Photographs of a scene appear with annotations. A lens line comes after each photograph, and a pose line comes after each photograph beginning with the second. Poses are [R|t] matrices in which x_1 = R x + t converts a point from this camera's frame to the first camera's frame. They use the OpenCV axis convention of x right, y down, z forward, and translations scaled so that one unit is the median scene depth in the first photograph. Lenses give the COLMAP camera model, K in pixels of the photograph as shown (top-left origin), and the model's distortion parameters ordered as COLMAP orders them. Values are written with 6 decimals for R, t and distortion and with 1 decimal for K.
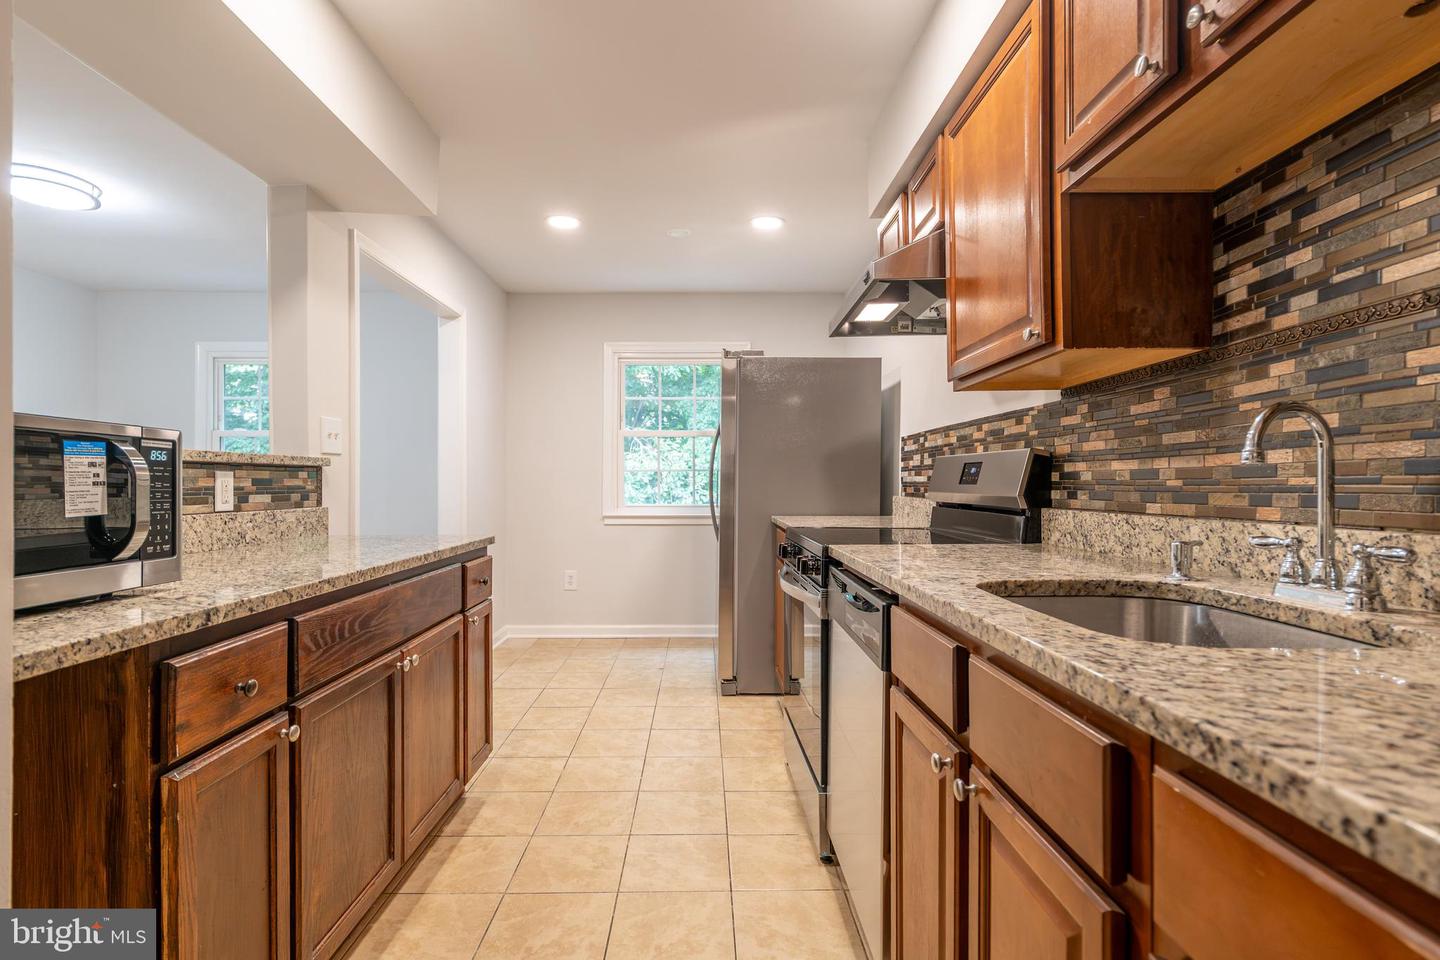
lens RADIAL K [[693.7, 0, 718.2], [0, 693.7, 486.5], [0, 0, 1]] dist [0.000851, 0.000788]
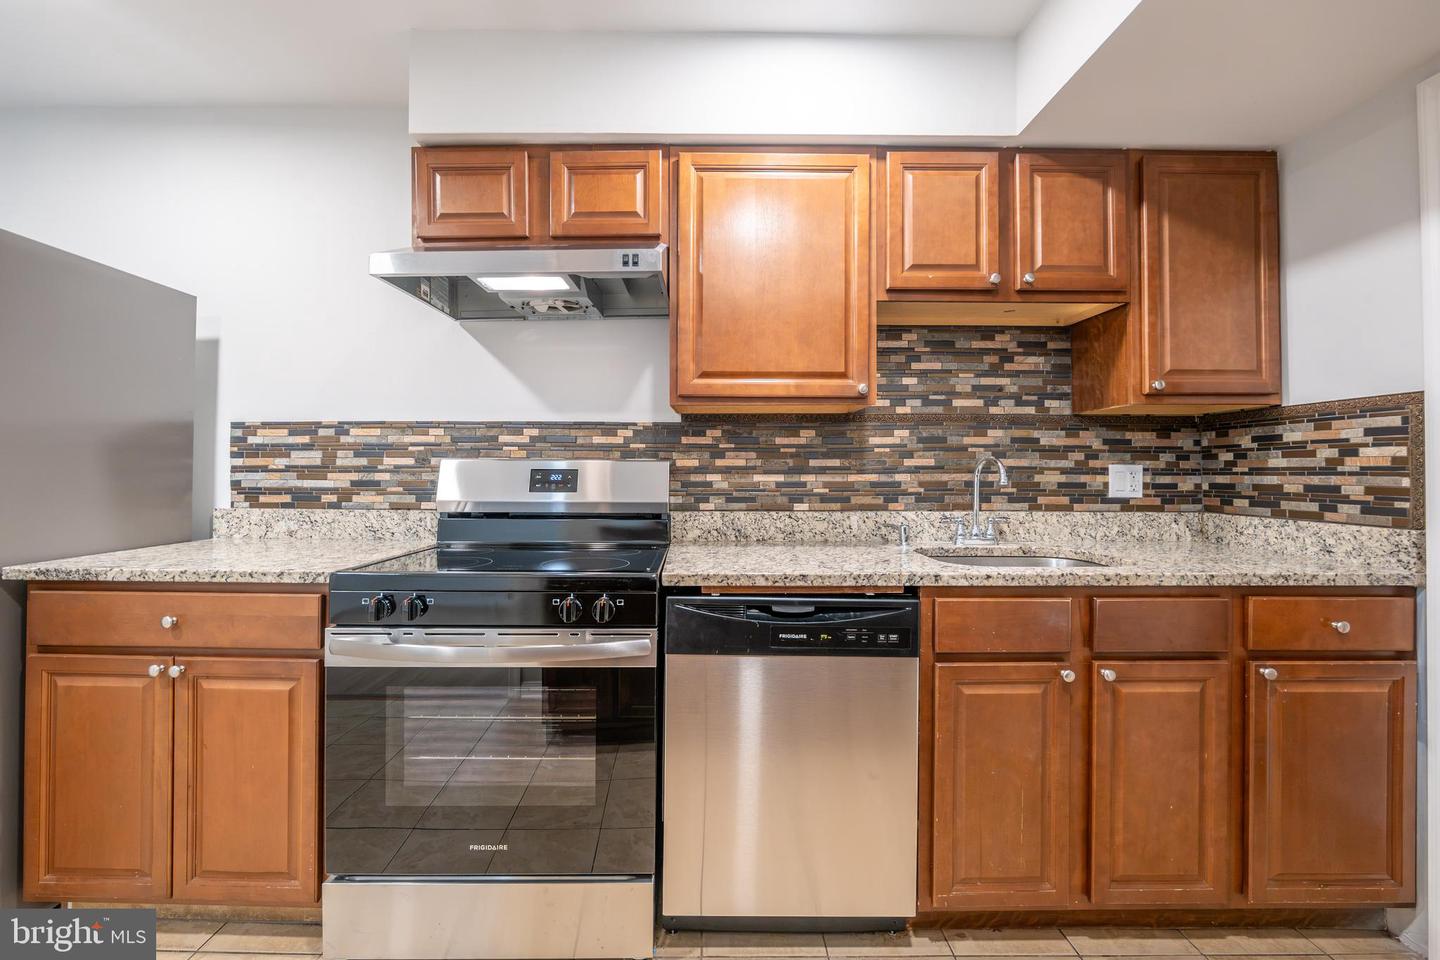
lens RADIAL K [[584.2, 0, 714.2], [0, 584.2, 469.4], [0, 0, 1]] dist [-0.009274, 0.000696]
pose [[0.027511, 0.003892, 0.999614, -0.610711], [0.002651, 0.999989, -0.003966, -0.042310], [-0.999618, 0.002760, 0.027500, 1.037668]]
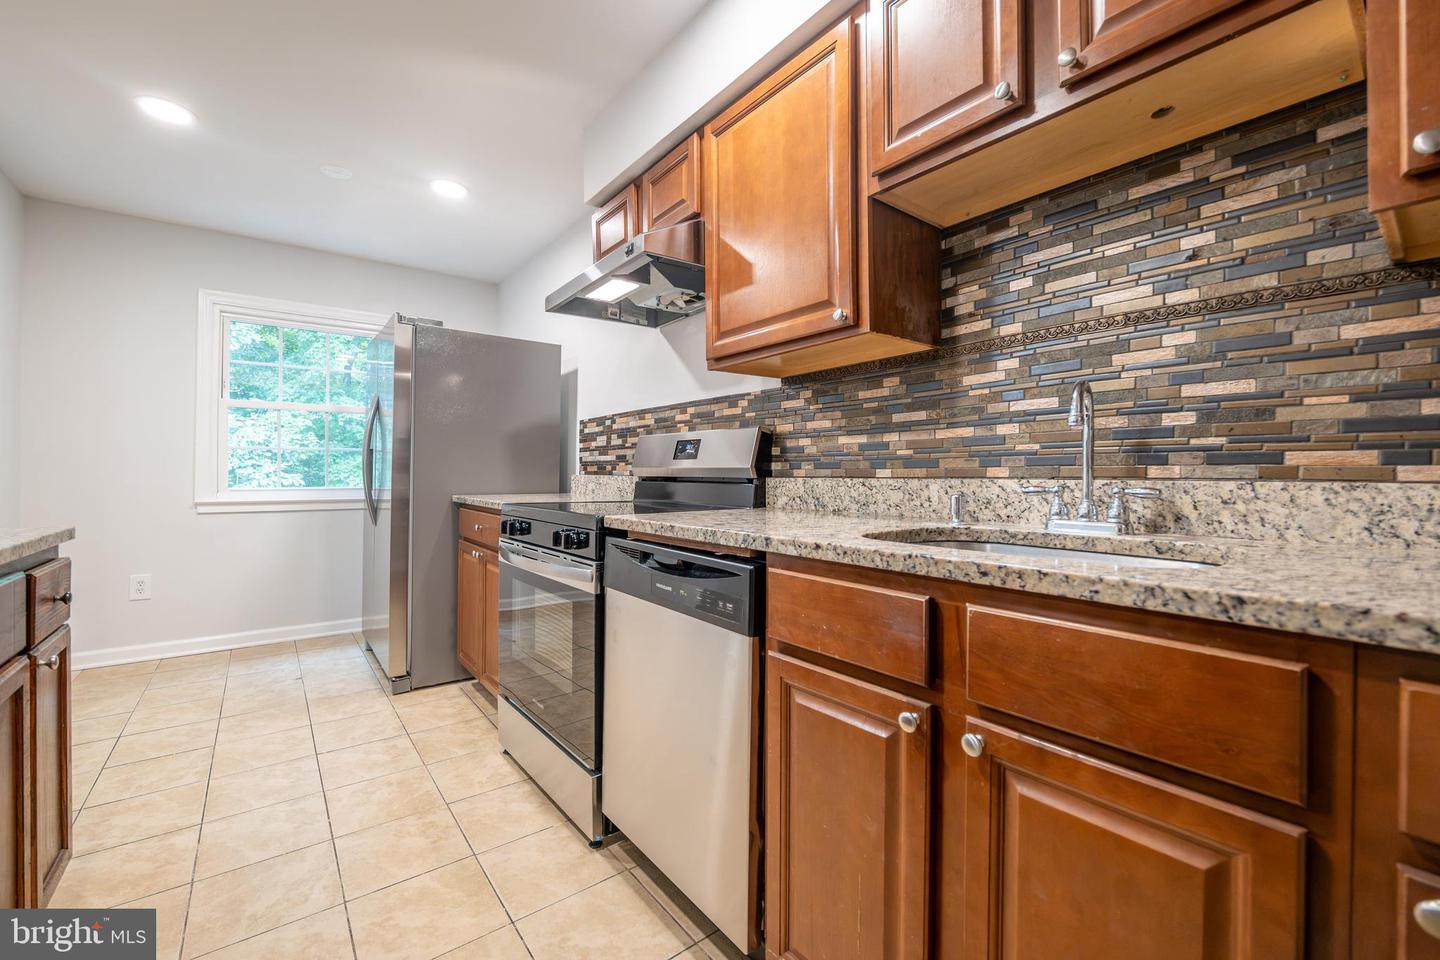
lens RADIAL K [[584.2, 0, 706.7], [0, 584.2, 472.2], [0, 0, 1]] dist [-0.009274, 0.000696]
pose [[0.809609, 0.003969, 0.586956, -0.227688], [0.000180, 0.999975, -0.007009, 0.033277], [-0.586969, 0.005780, 0.809589, 0.296646]]
